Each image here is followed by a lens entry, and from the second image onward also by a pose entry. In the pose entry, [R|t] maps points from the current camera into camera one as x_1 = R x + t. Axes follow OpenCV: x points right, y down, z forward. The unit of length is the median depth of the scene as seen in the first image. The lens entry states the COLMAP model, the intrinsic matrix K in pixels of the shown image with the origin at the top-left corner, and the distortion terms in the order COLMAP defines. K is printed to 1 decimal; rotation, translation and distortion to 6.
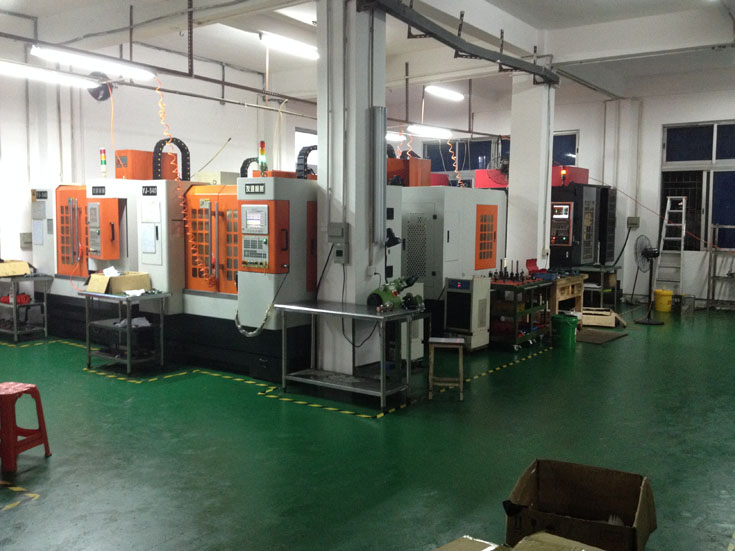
lens RADIAL K [[692.5, 0, 367.5], [0, 692.5, 275.5], [0, 0, 1]] dist [0.198305, -0.471104]
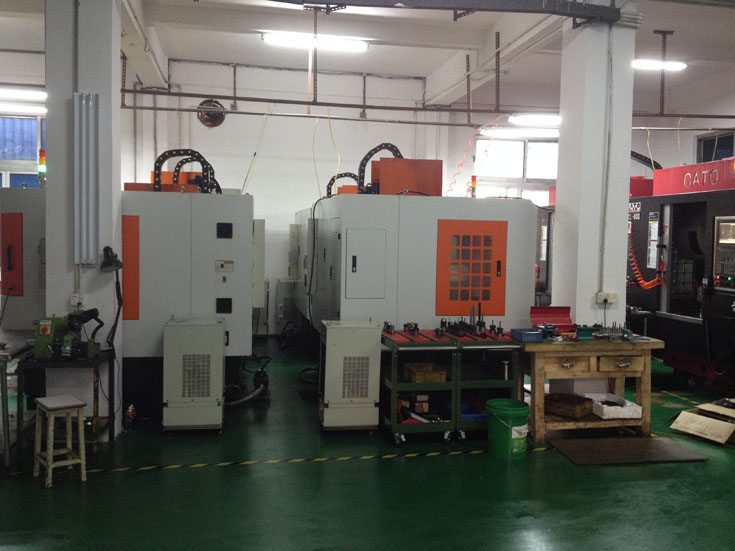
lens RADIAL K [[692.5, 0, 367.5], [0, 692.5, 275.5], [0, 0, 1]] dist [0.198305, -0.471104]
pose [[0.731449, 0.039345, -0.680760, 0.433207], [-0.067567, 0.997603, -0.014941, -0.024538], [0.678540, 0.056926, 0.732354, 0.345478]]
